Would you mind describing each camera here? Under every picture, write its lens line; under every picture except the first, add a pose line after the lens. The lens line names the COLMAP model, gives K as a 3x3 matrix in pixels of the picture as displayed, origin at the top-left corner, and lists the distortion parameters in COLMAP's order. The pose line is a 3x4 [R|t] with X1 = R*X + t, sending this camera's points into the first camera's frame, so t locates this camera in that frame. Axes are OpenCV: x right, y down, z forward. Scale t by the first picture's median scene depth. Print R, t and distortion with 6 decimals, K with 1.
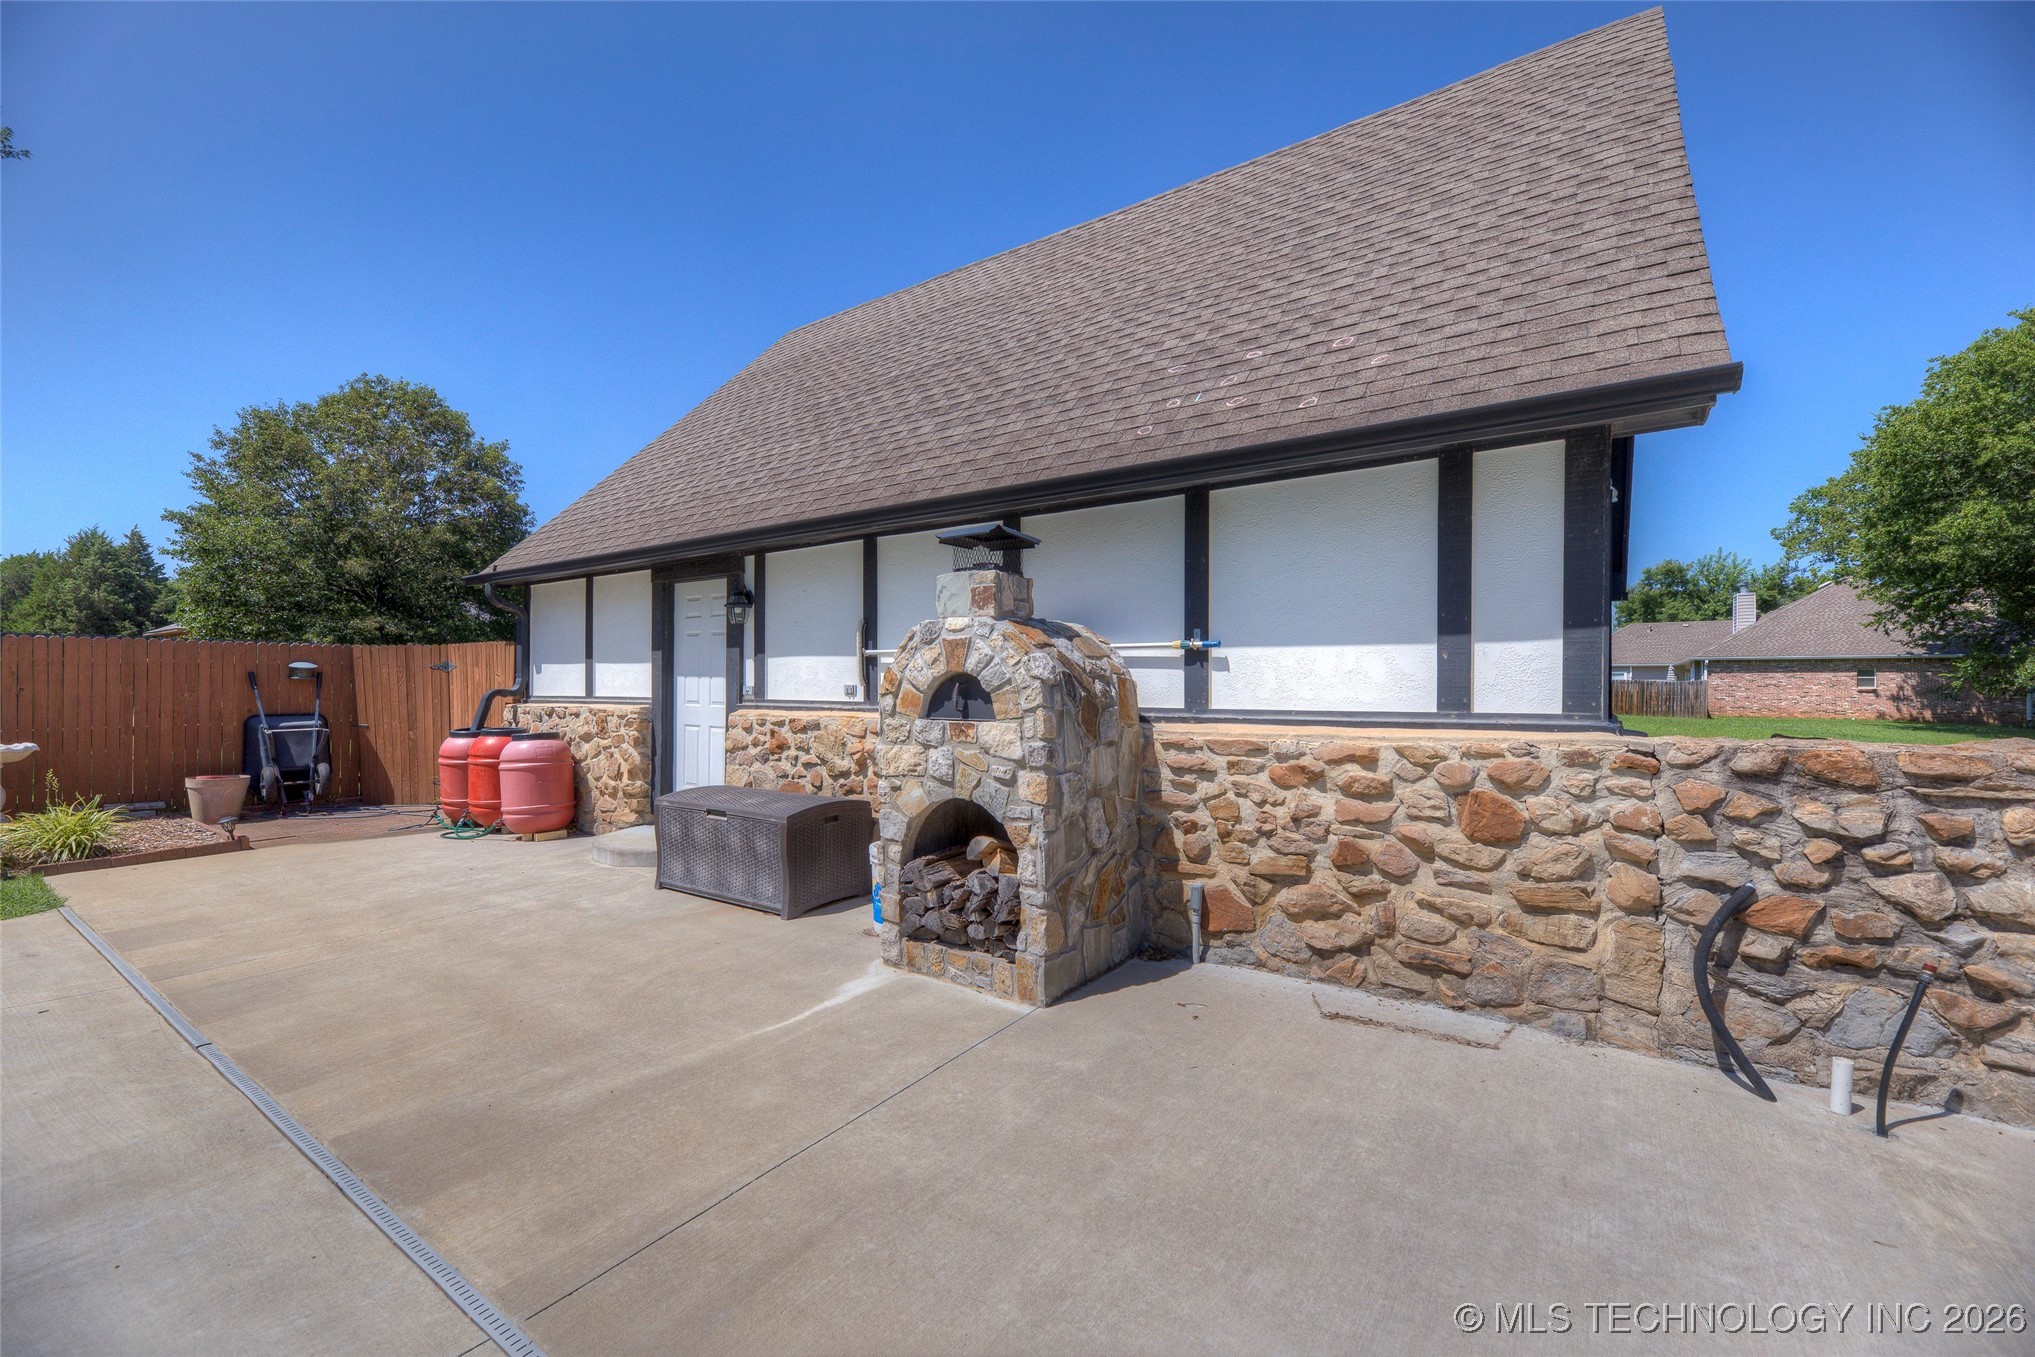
lens RADIAL K [[807.4, 0, 1019.3], [0, 807.4, 687.4], [0, 0, 1]] dist [-0.002073, -0.000662]
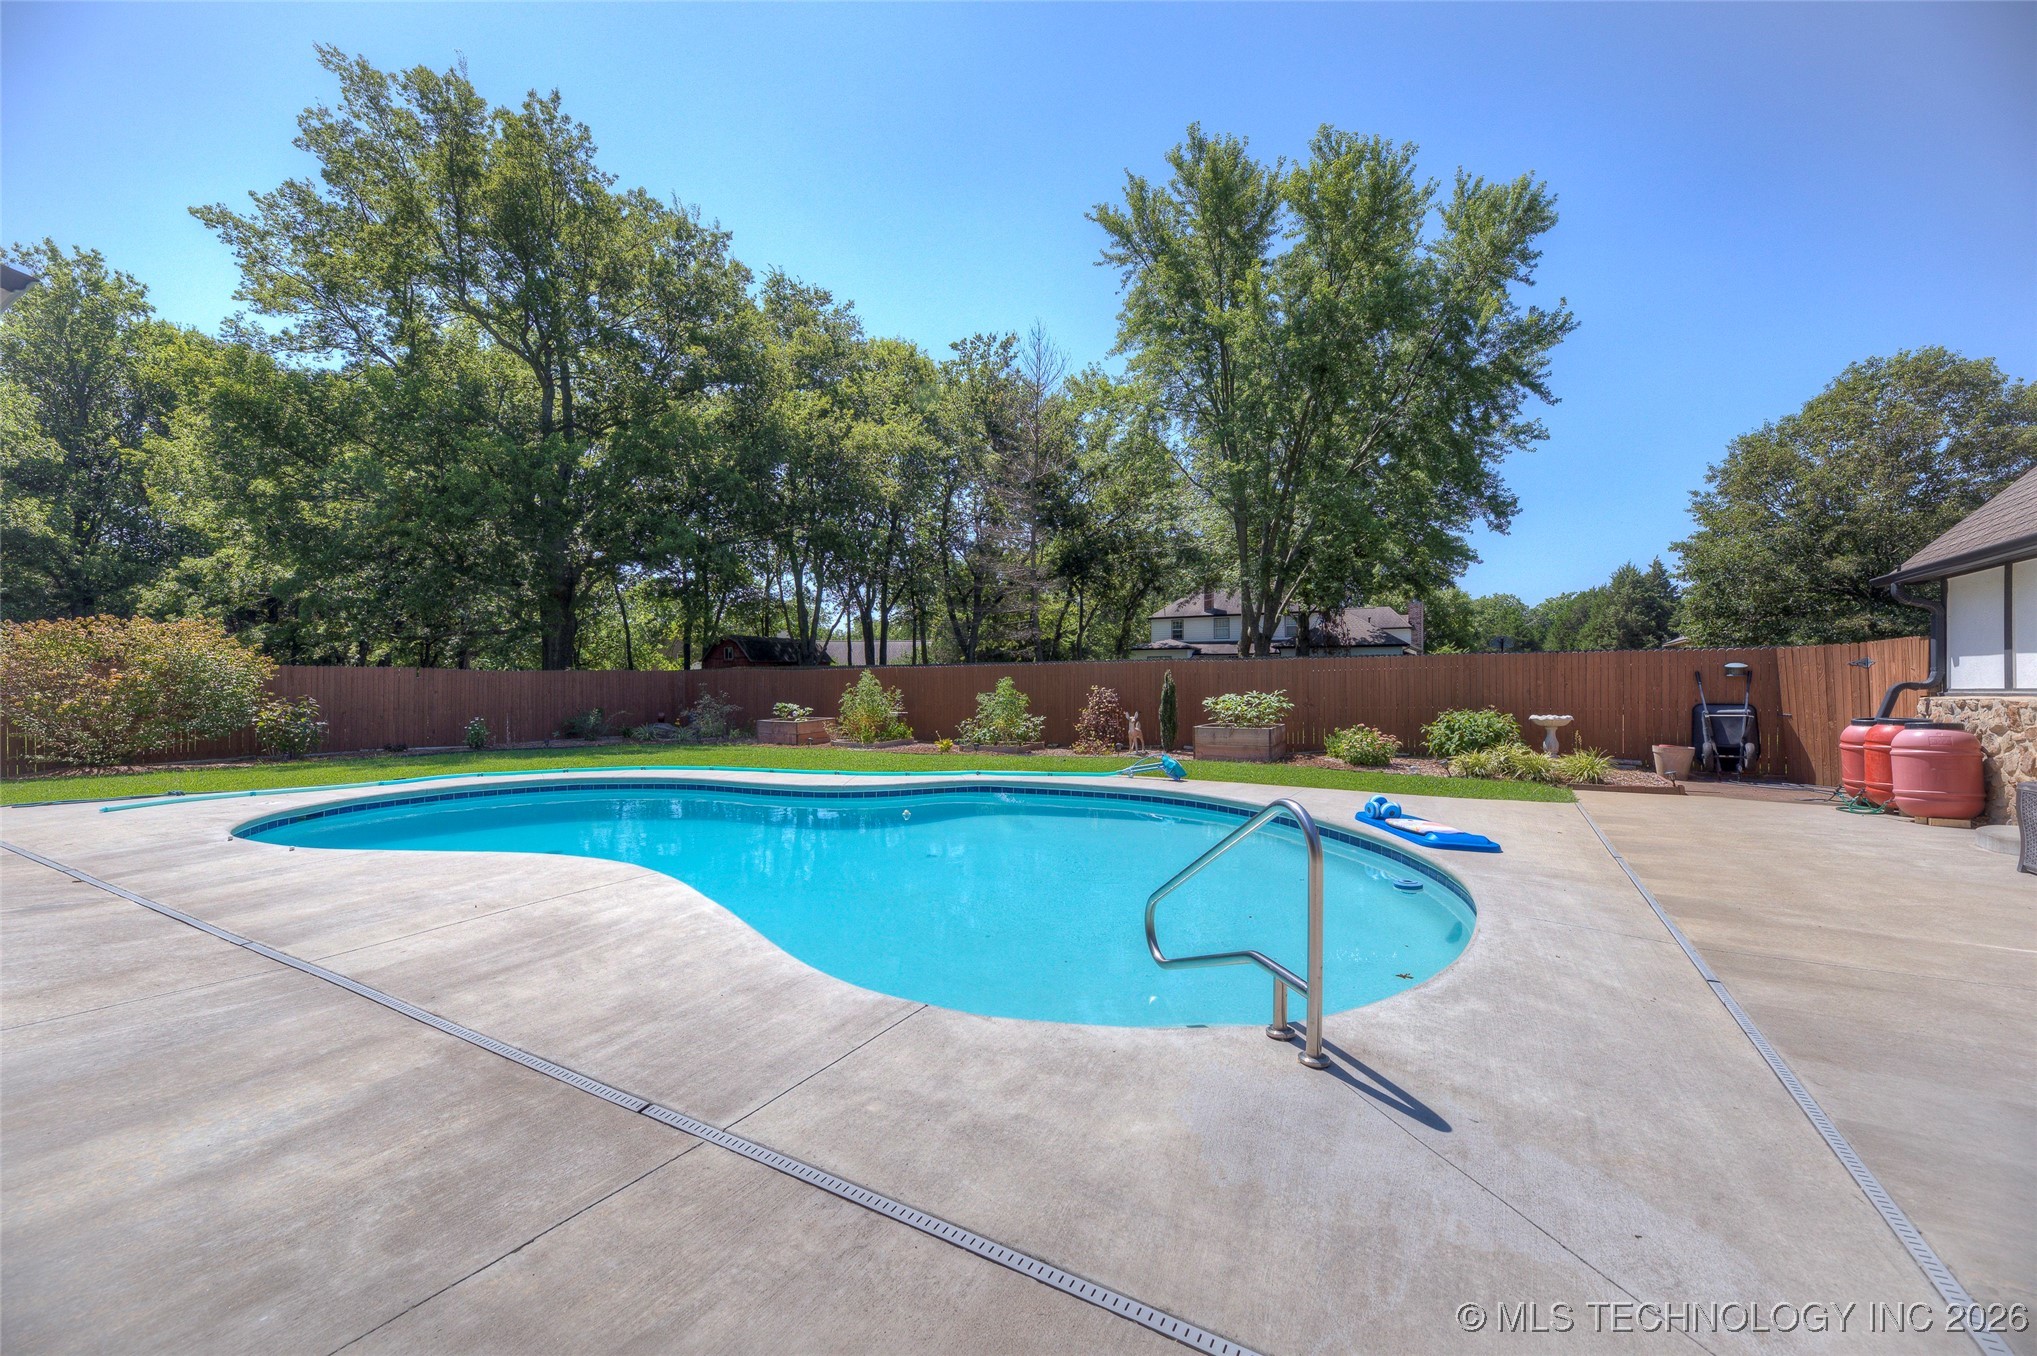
lens RADIAL K [[808.1, 0, 1020.0], [0, 808.1, 686.2], [0, 0, 1]] dist [-0.002073, -0.000662]
pose [[0.064767, -0.004473, -0.997890, 0.294661], [-0.002079, 0.999987, -0.004618, 0.012922], [0.997898, 0.002374, 0.064757, -0.200722]]
